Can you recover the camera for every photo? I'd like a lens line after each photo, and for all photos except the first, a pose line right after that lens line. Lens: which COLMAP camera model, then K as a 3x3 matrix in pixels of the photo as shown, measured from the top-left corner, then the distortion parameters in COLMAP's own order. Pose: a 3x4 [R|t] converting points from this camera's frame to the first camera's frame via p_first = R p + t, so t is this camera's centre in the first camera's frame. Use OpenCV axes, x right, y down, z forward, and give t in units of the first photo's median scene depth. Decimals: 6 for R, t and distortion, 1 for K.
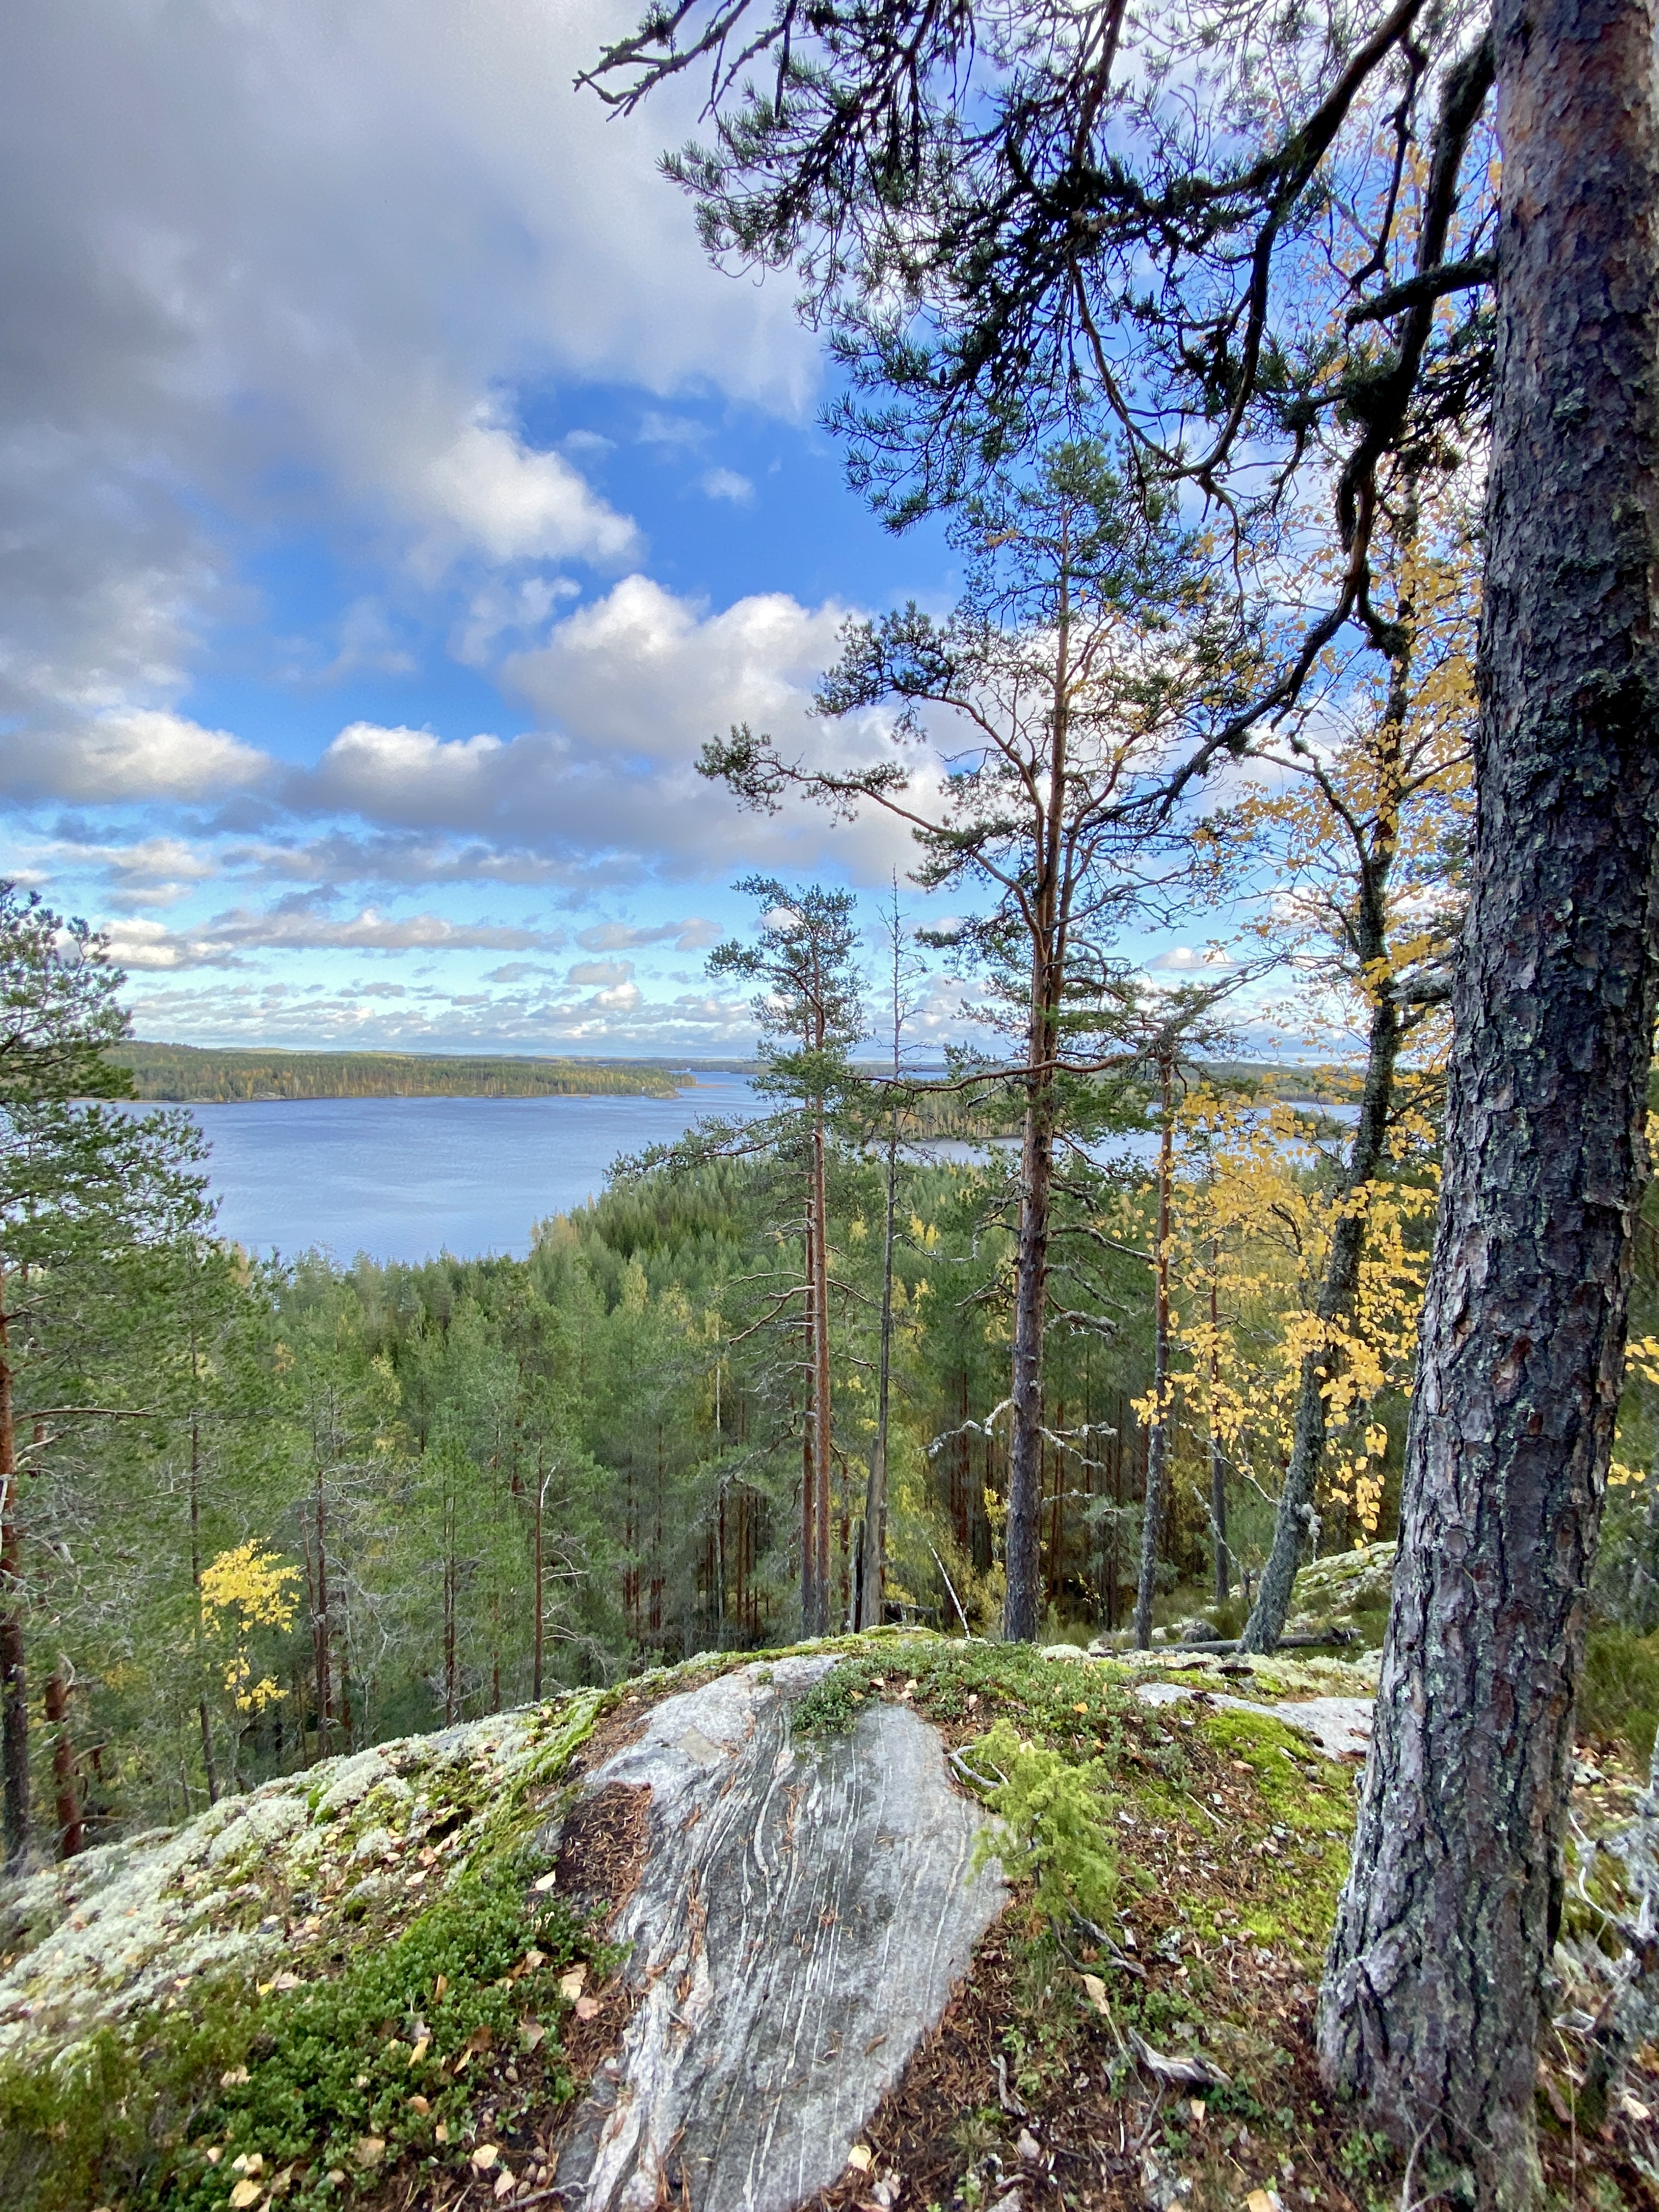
lens RADIAL K [[894.1, 0, 829.5], [0, 894.1, 1106.0], [0, 0, 1]] dist [0.019180, -0.023732]
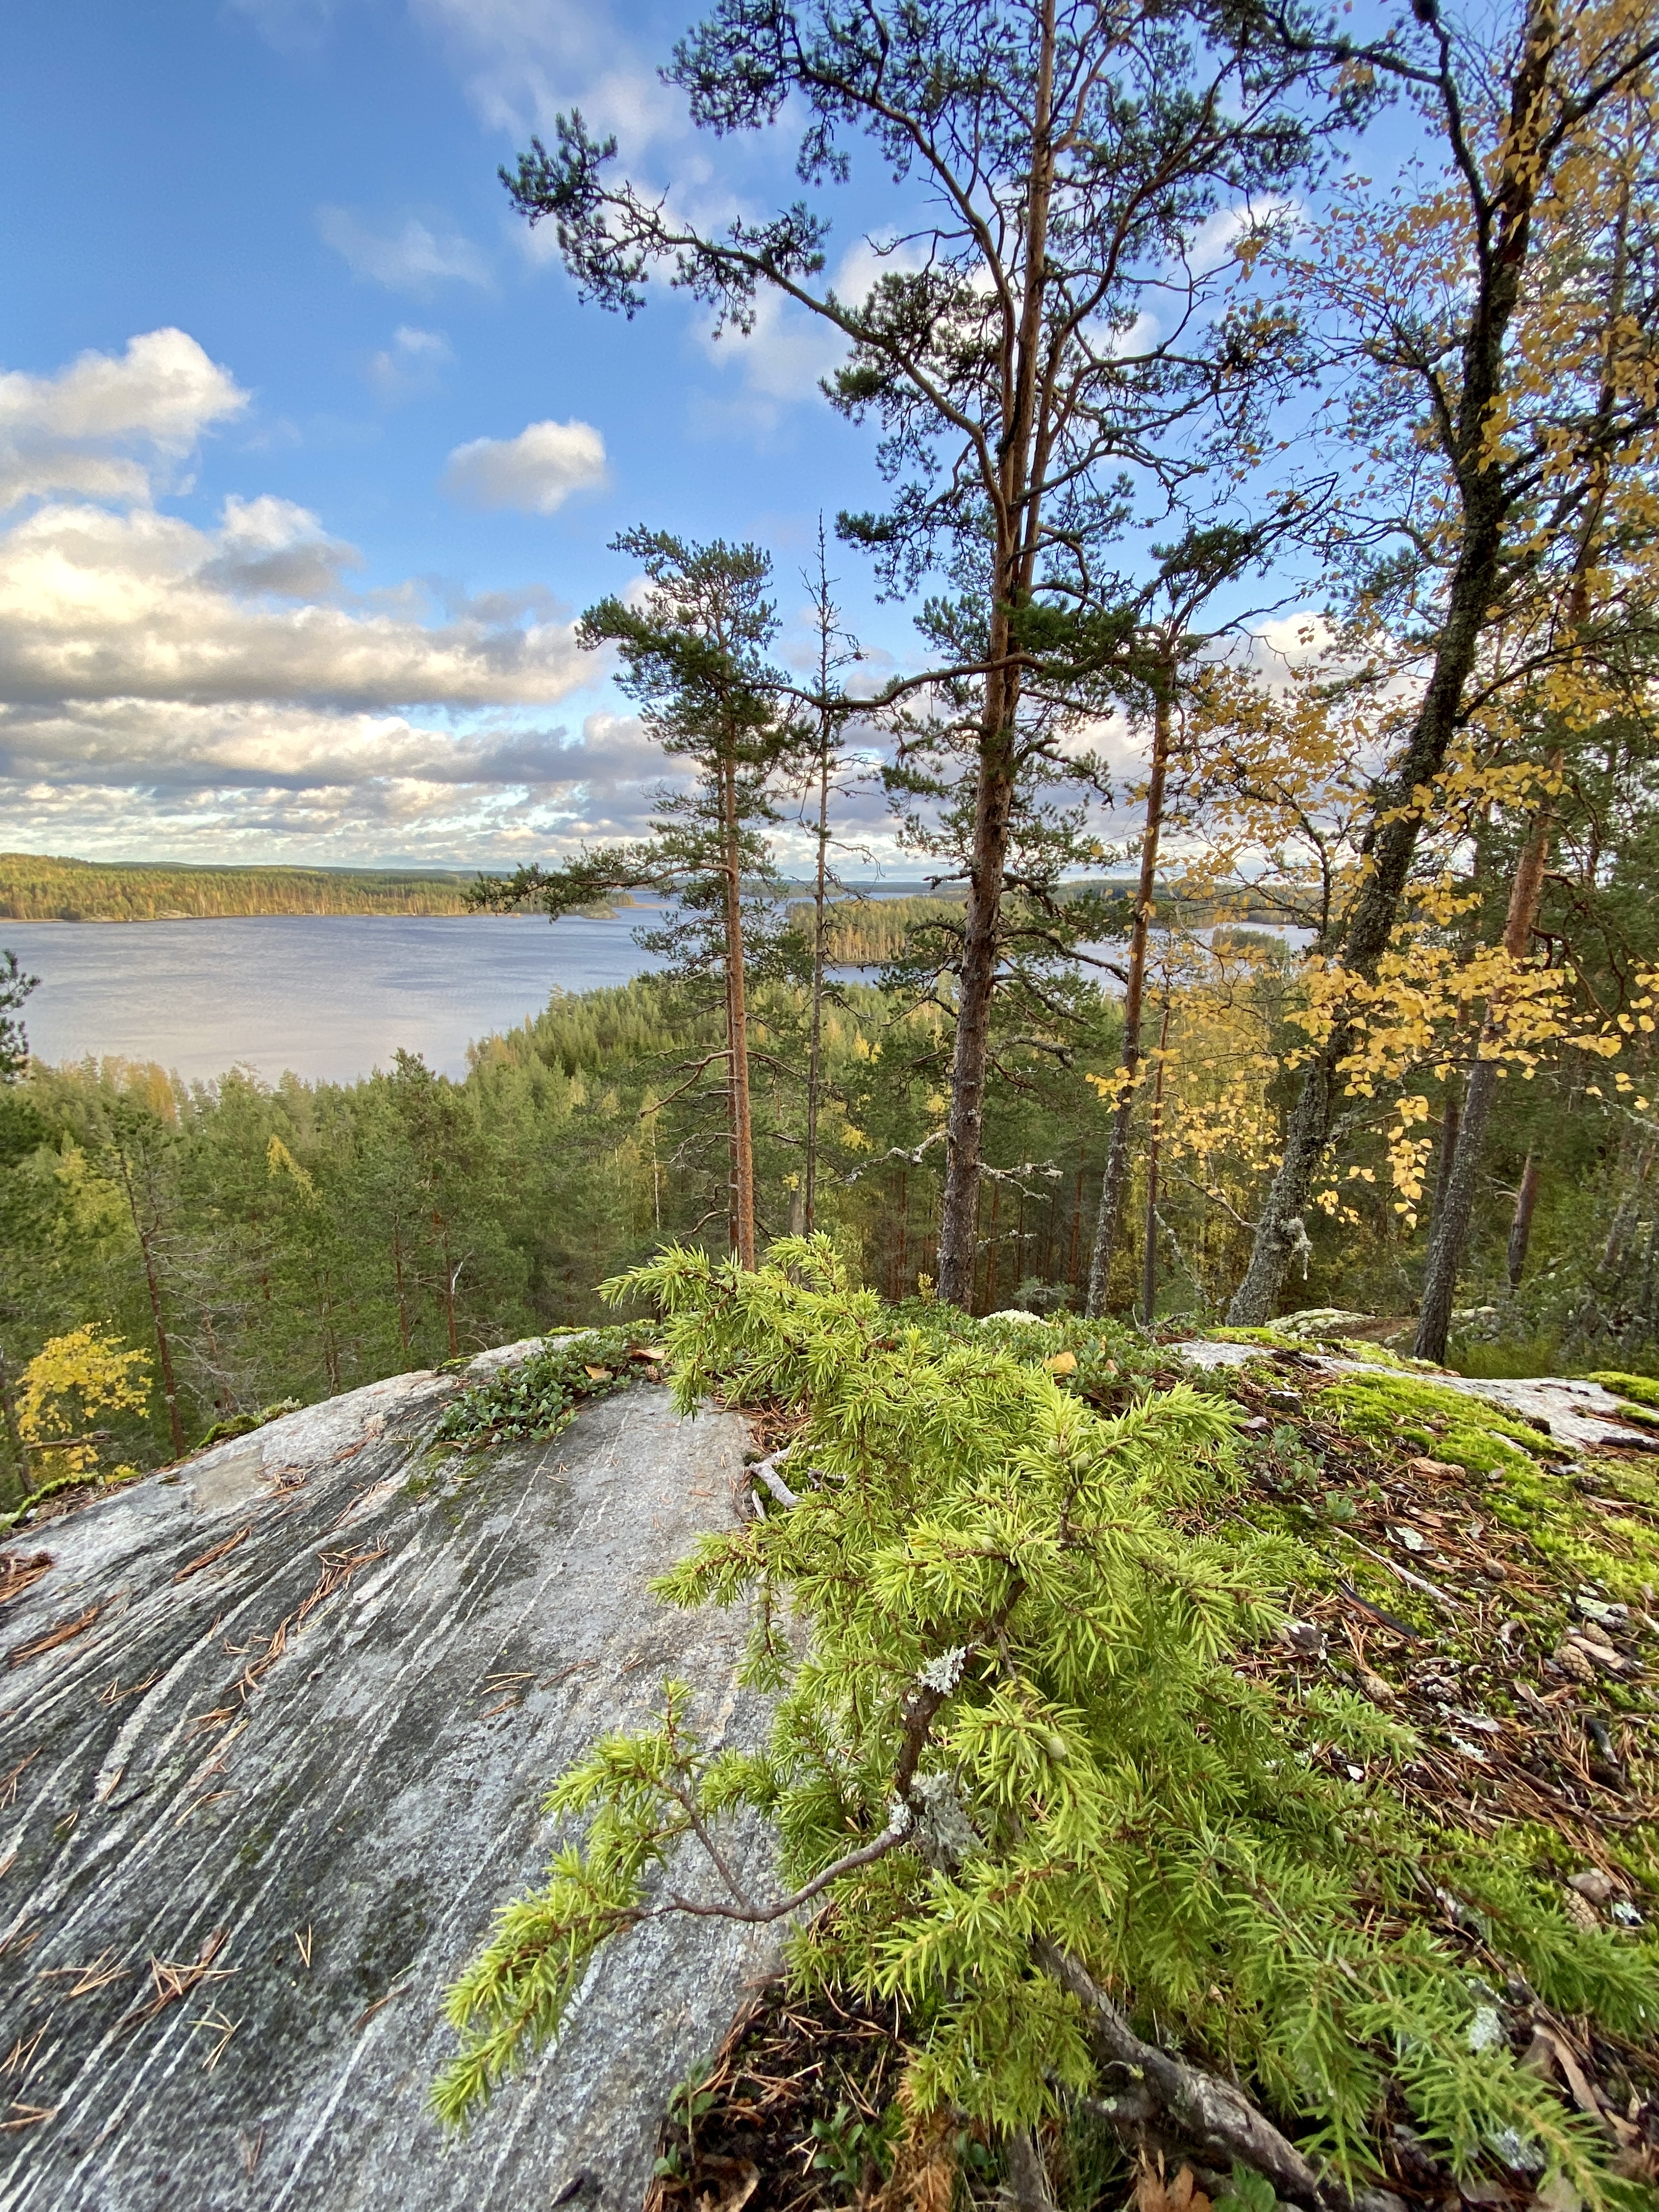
lens RADIAL K [[892.1, 0, 837.5], [0, 892.1, 1107.4], [0, 0, 1]] dist [0.019532, -0.023929]
pose [[0.997645, -0.007761, 0.068144, 0.057179], [-0.005629, 0.980958, 0.194139, 0.188908], [-0.068353, -0.194065, 0.978604, 0.246053]]
